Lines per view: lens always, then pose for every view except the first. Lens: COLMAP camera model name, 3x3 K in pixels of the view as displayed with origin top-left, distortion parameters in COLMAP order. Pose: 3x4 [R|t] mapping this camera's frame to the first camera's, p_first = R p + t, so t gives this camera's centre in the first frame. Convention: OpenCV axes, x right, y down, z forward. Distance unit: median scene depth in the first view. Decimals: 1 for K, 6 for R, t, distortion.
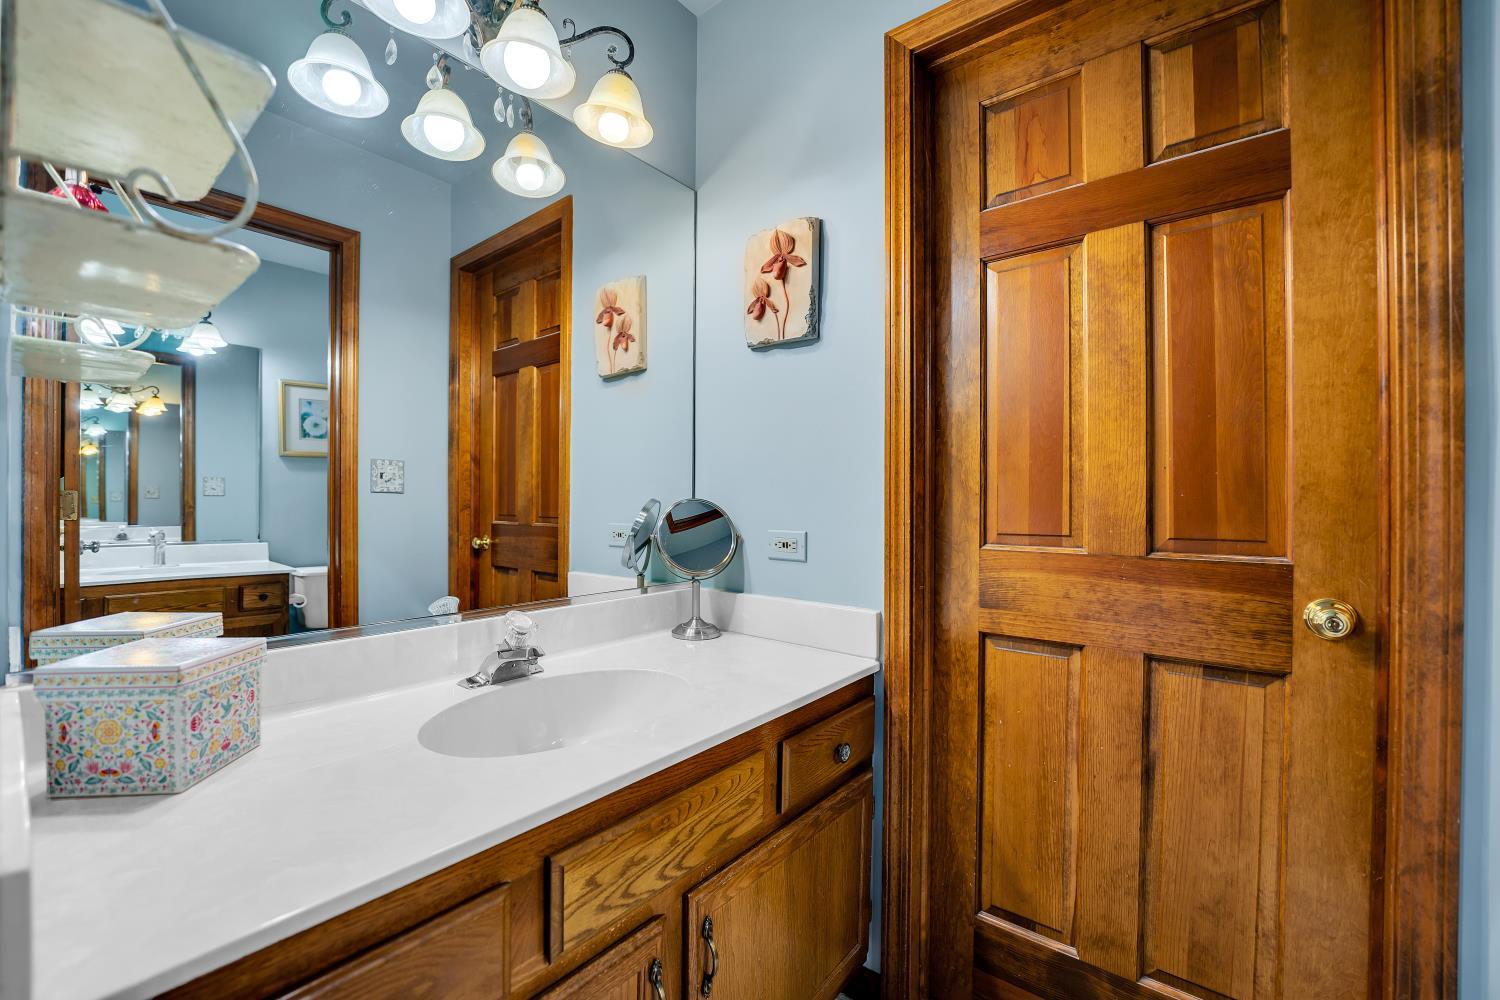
lens RADIAL K [[617.6, 0, 750.0], [0, 617.6, 500.0], [0, 0, 1]] dist [-0.033170, 0.004047]
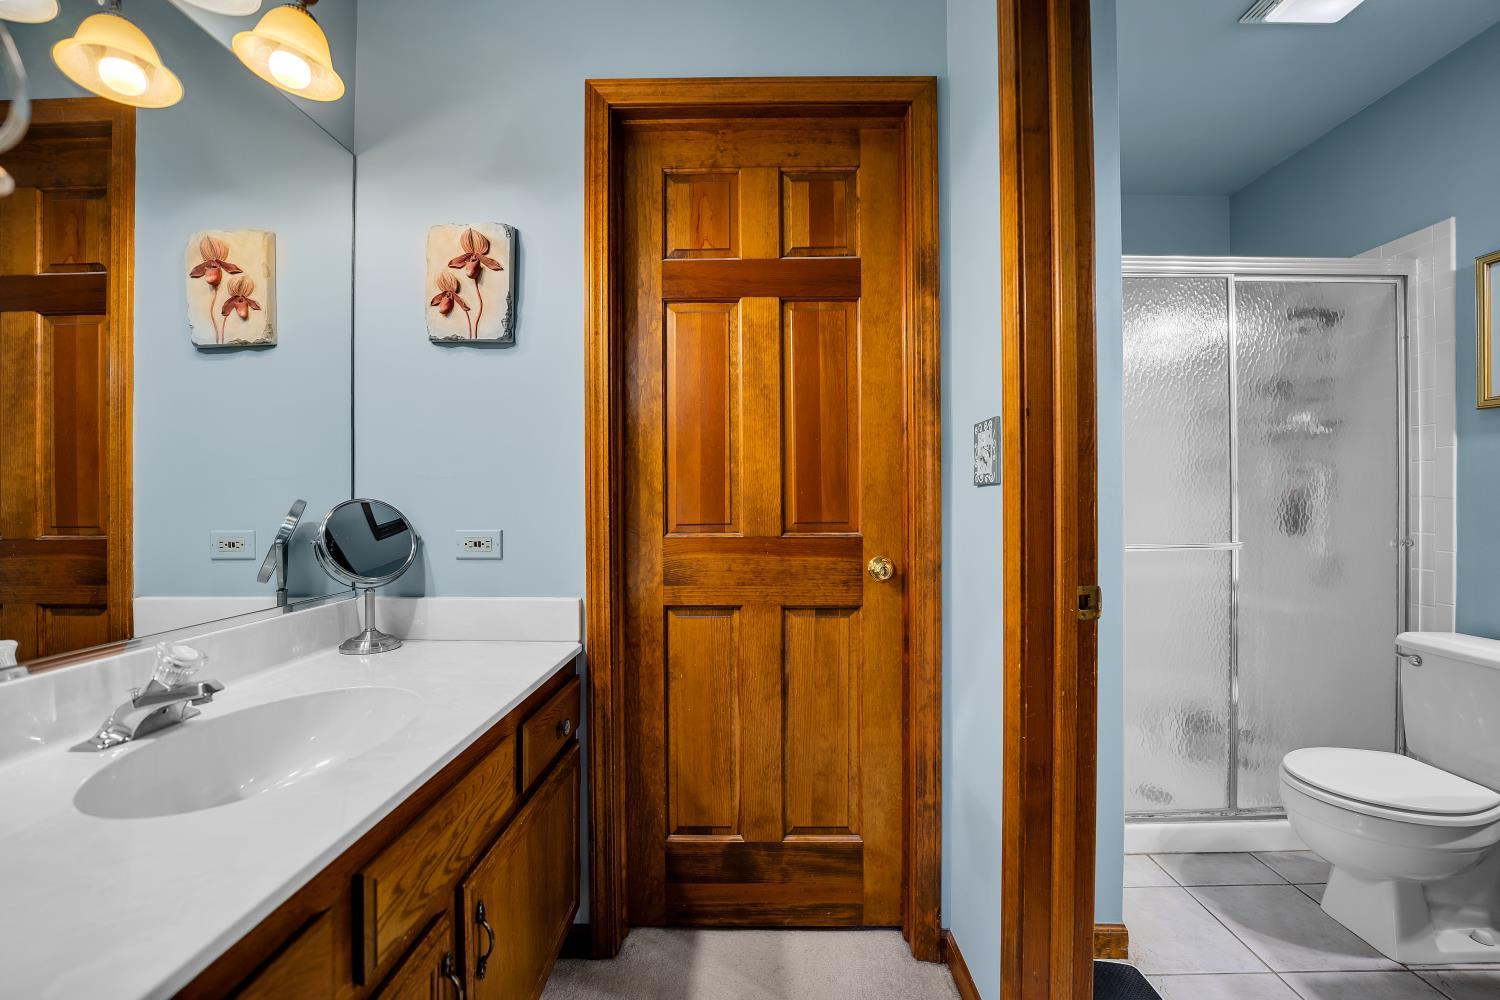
lens RADIAL K [[621.7, 0, 755.2], [0, 621.7, 497.9], [0, 0, 1]] dist [-0.035494, 0.007290]
pose [[0.786753, -0.010501, 0.617178, -0.264780], [0.009272, 0.999944, 0.005193, -0.003831], [-0.617198, 0.001637, 0.786806, -0.086853]]
